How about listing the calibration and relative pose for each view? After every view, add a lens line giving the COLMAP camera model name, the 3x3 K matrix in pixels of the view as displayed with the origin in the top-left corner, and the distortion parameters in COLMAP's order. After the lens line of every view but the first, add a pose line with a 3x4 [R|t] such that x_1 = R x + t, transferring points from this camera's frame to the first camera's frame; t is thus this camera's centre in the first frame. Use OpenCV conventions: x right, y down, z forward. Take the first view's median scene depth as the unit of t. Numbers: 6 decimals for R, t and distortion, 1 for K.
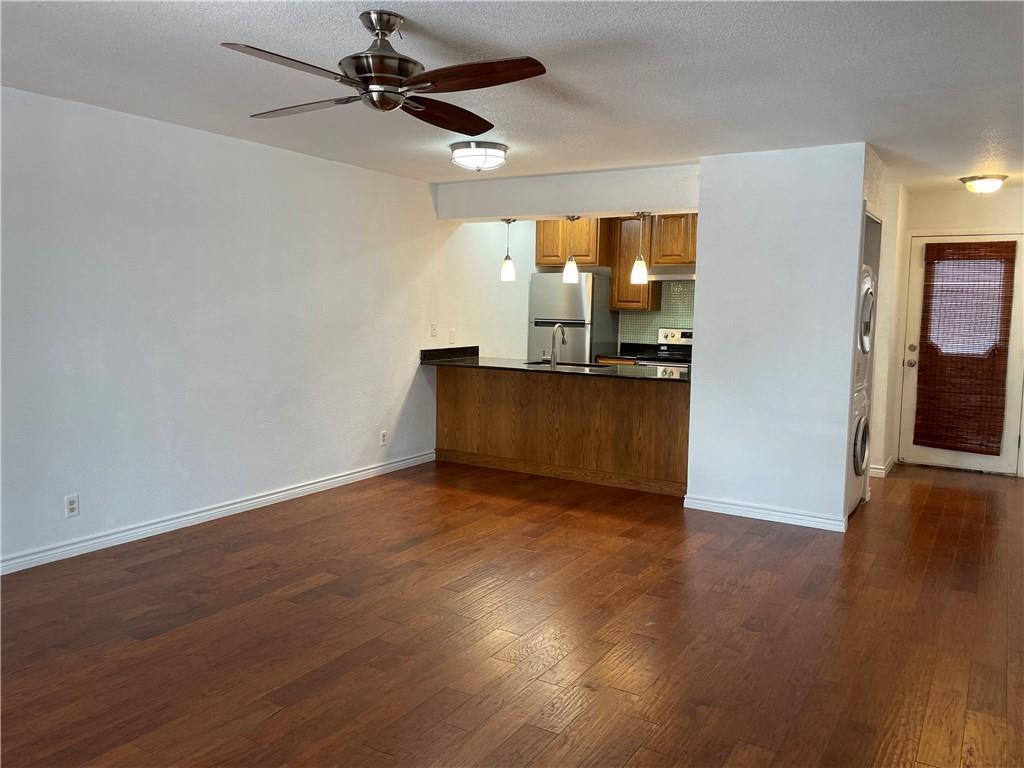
lens RADIAL K [[779.8, 0, 516.0], [0, 779.8, 368.9], [0, 0, 1]] dist [0.085001, -0.121780]
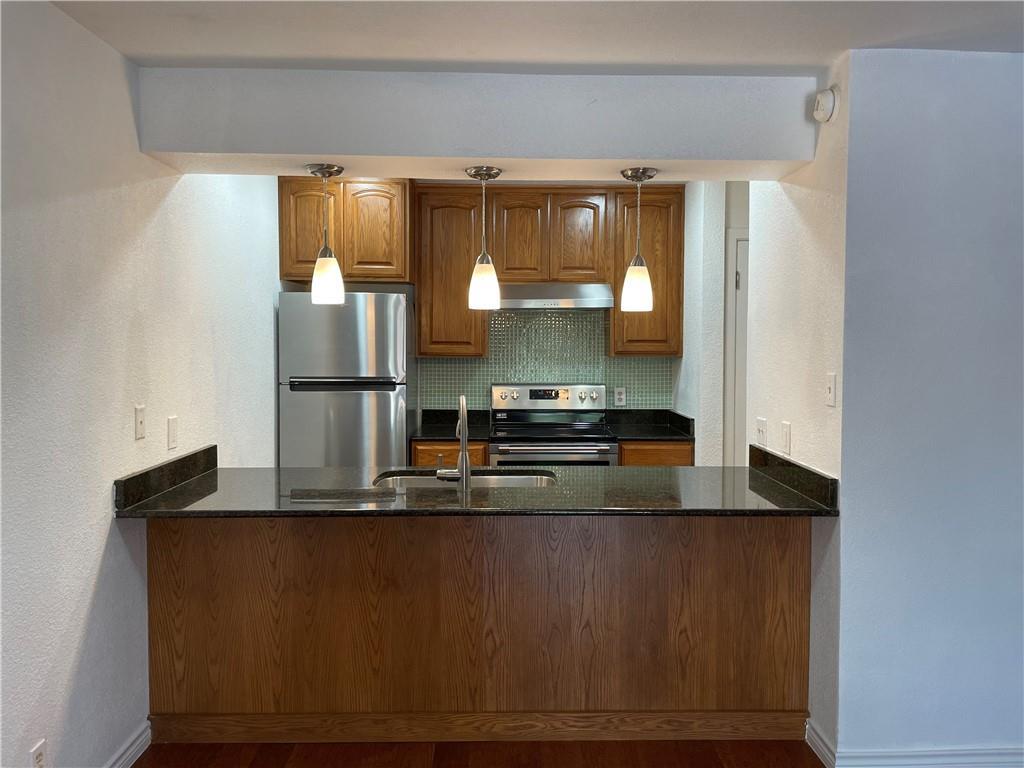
lens RADIAL K [[779.8, 0, 517.4], [0, 779.8, 371.9], [0, 0, 1]] dist [0.085001, -0.121780]
pose [[0.840038, -0.036783, 0.541279, -0.180661], [0.055961, 0.998252, -0.019012, -0.065405], [-0.539634, 0.046261, 0.840628, 0.621289]]
